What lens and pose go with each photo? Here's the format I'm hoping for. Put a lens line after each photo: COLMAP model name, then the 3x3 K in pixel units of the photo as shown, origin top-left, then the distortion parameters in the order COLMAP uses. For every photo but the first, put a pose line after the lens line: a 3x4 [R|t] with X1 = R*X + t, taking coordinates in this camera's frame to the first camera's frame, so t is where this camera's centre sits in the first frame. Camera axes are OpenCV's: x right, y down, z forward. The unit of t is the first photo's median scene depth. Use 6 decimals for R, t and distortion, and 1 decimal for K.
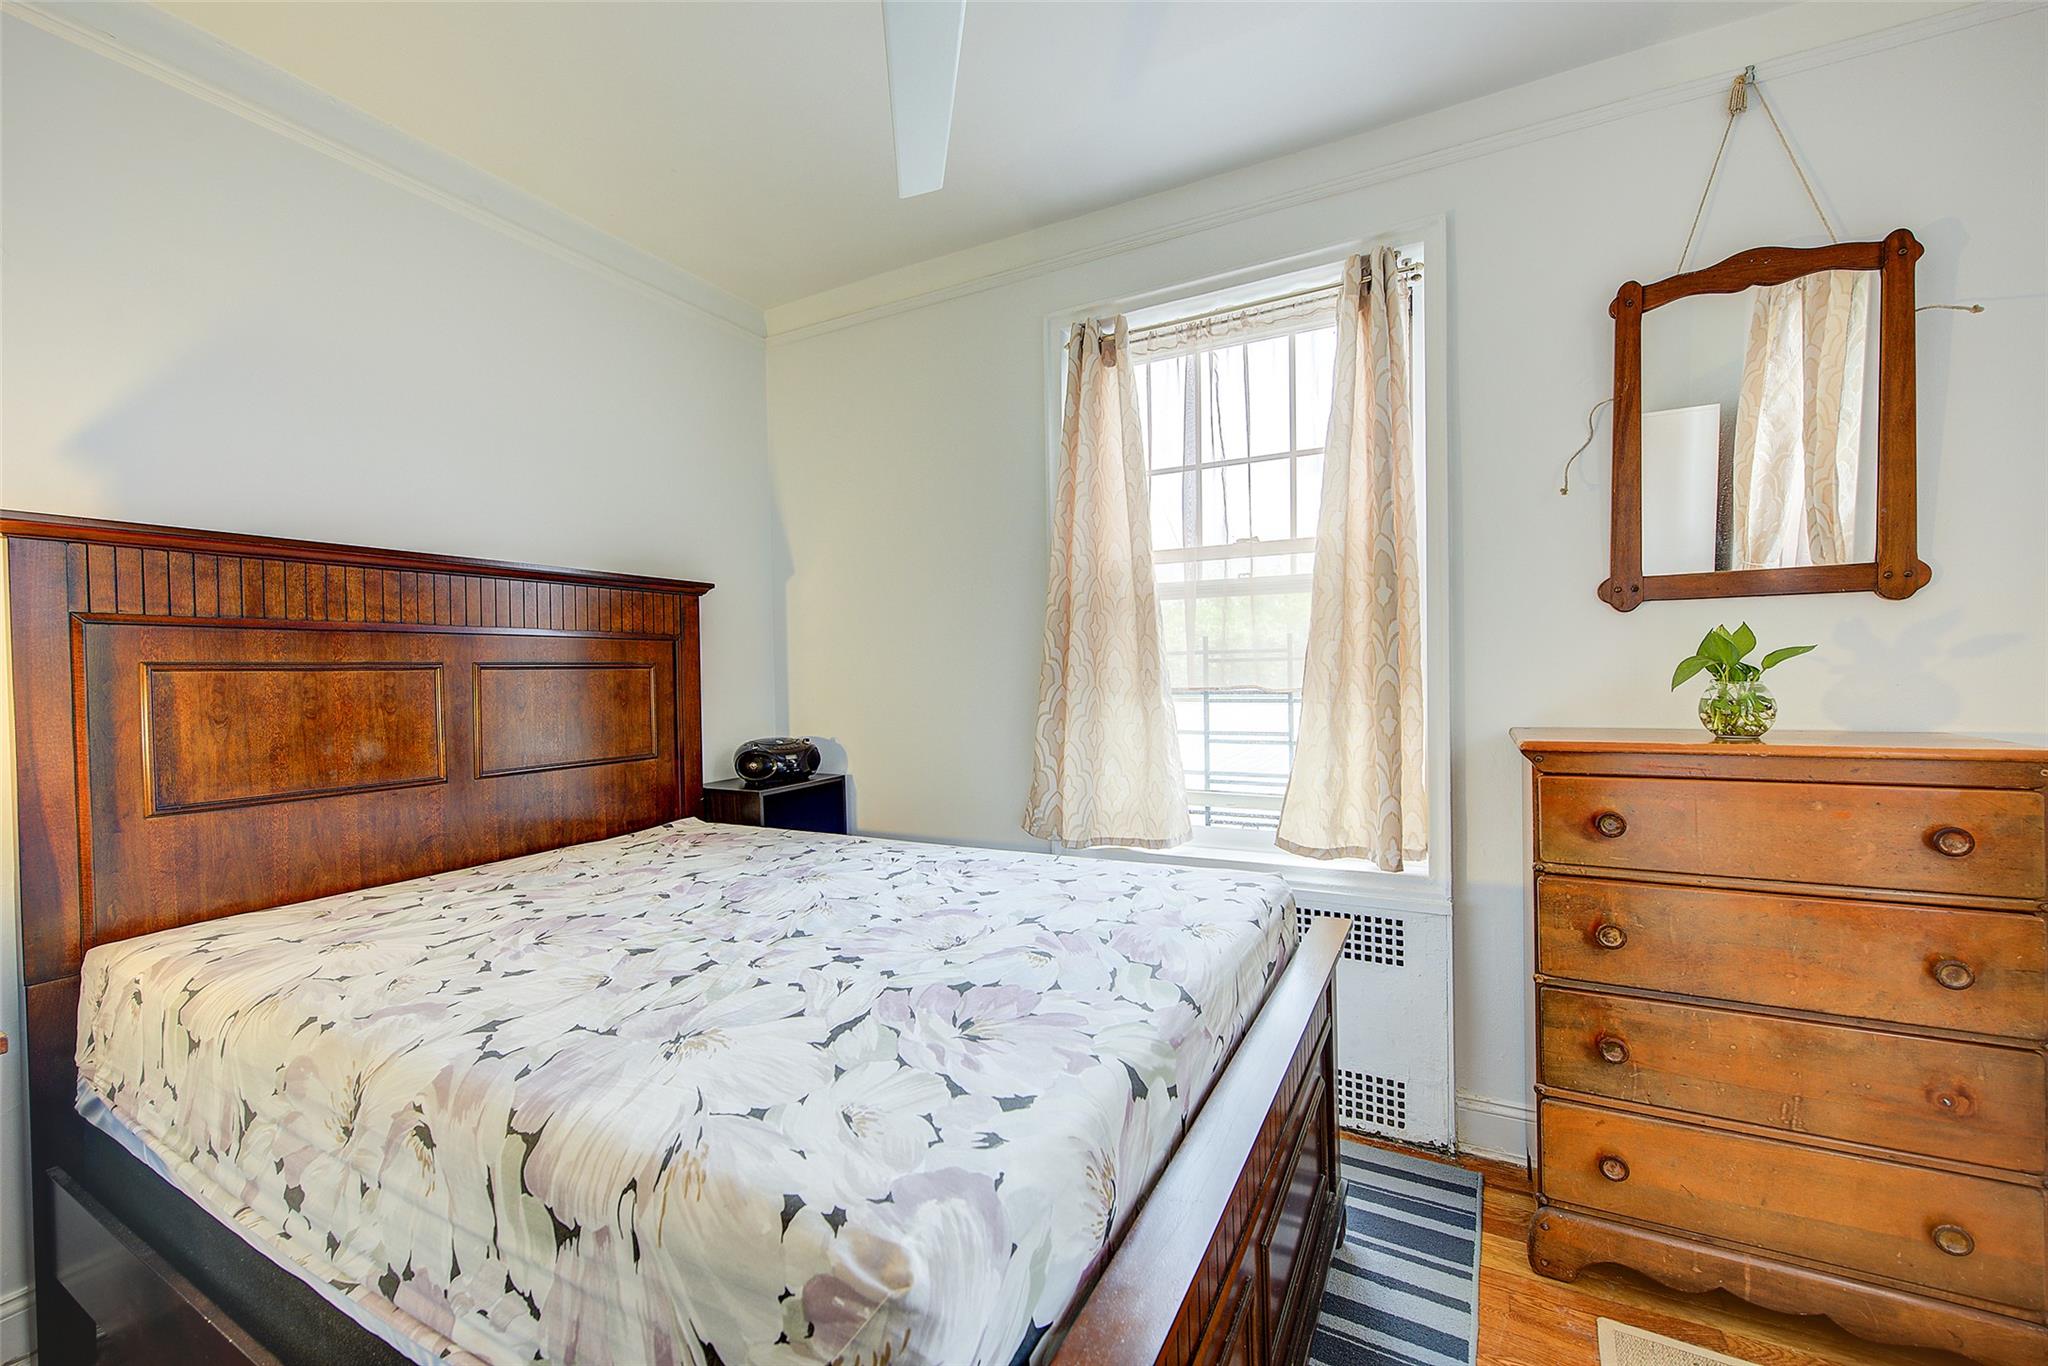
lens RADIAL K [[809.6, 0, 1030.6], [0, 809.6, 680.6], [0, 0, 1]] dist [0.000432, -0.001988]
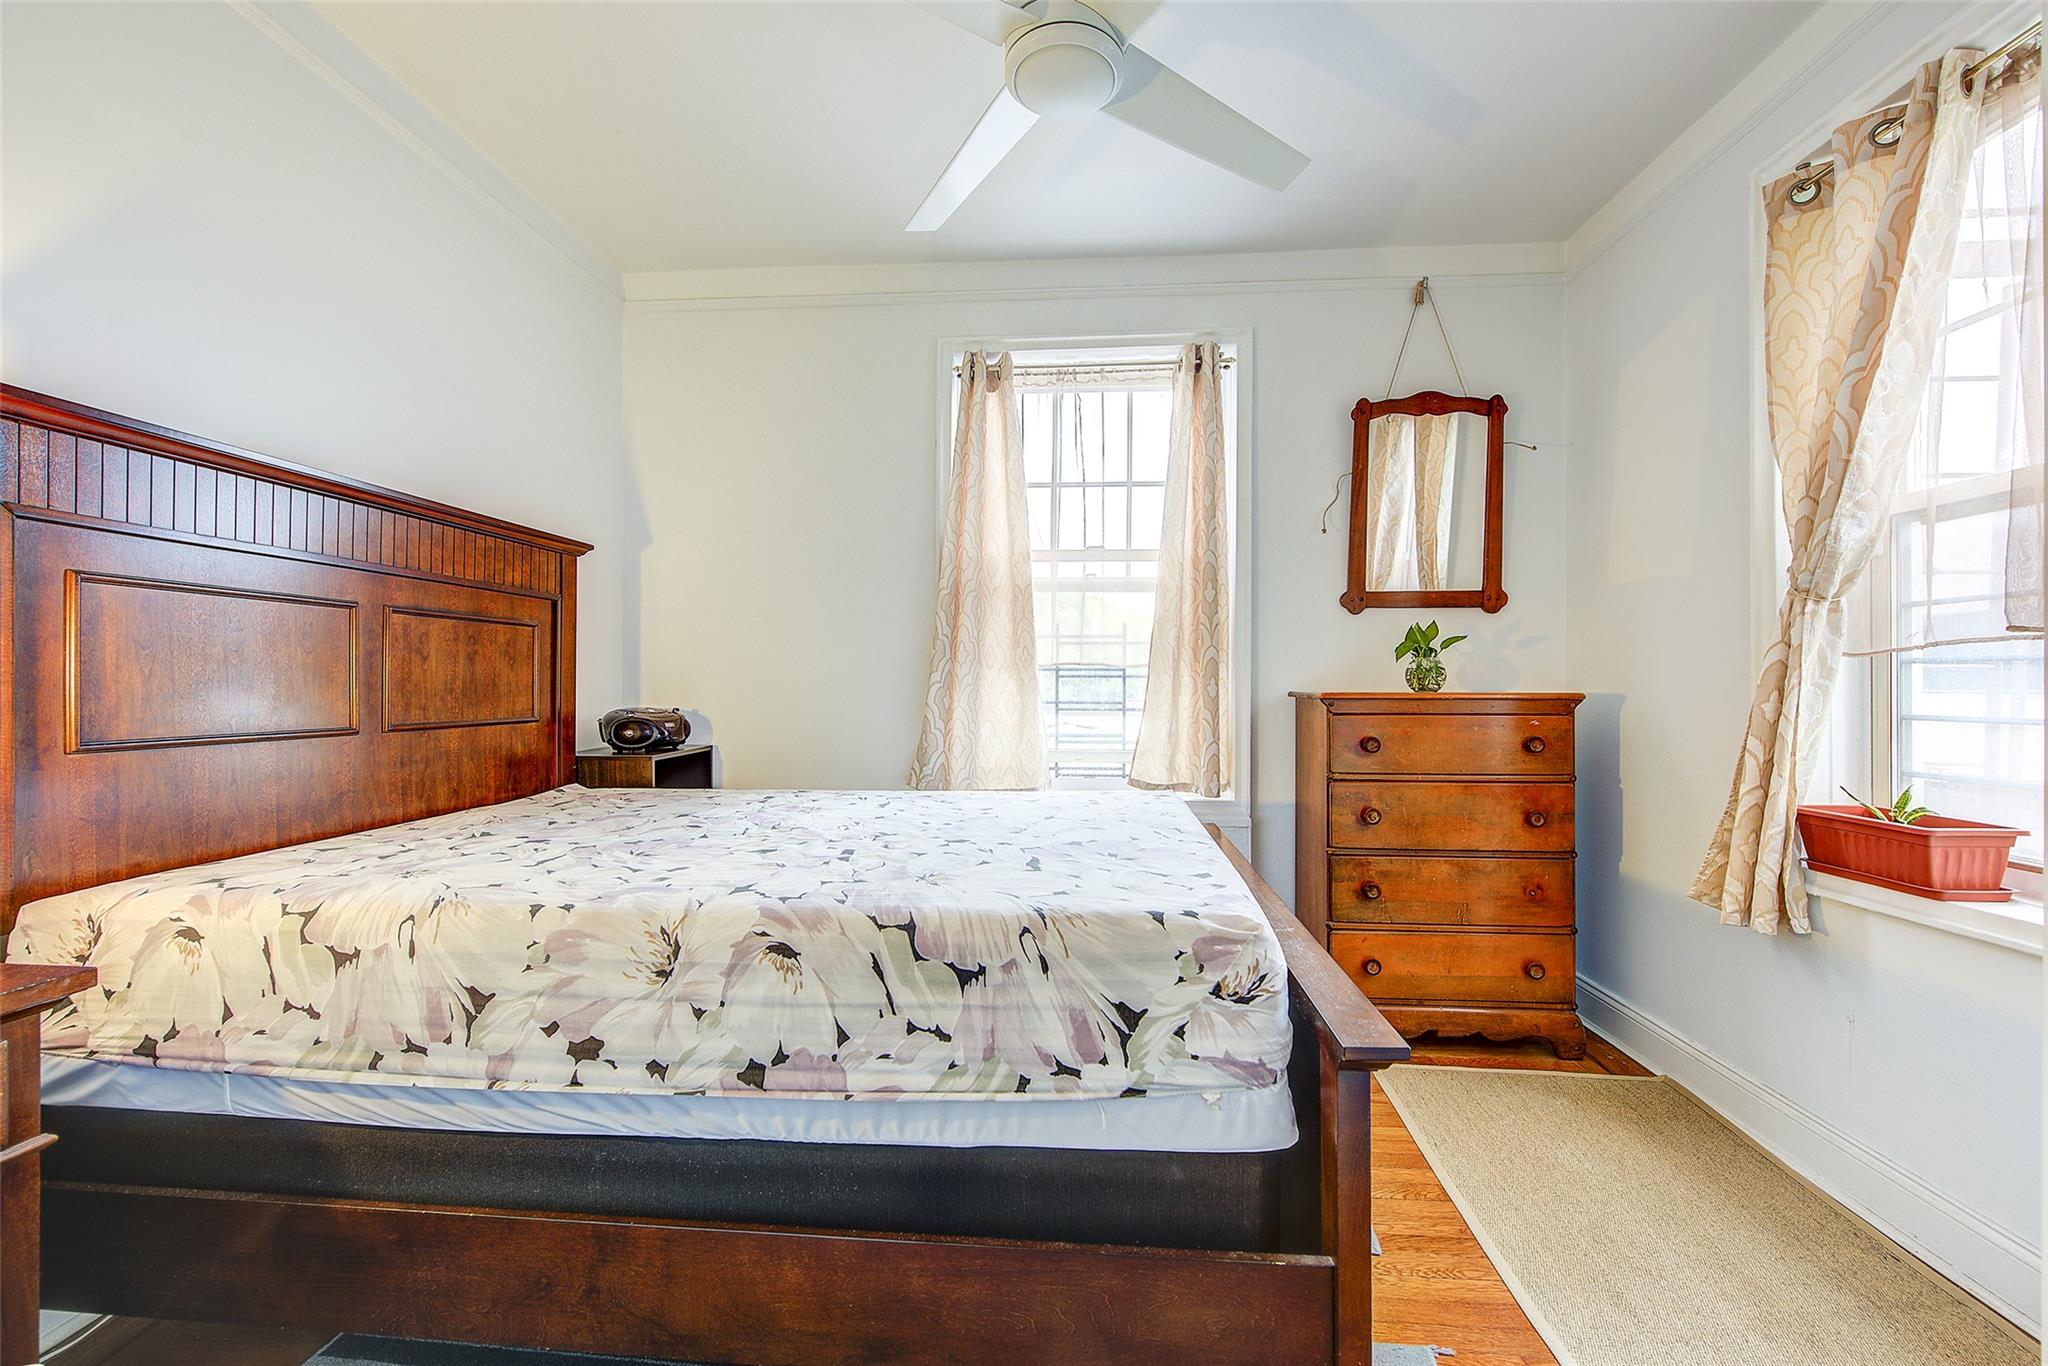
lens RADIAL K [[809.6, 0, 1023.3], [0, 809.6, 679.4], [0, 0, 1]] dist [0.000432, -0.001988]
pose [[0.918281, 0.022704, 0.395277, -0.458307], [-0.015028, 0.999634, -0.022505, 0.085164], [-0.395643, 0.014726, 0.918286, -0.147935]]
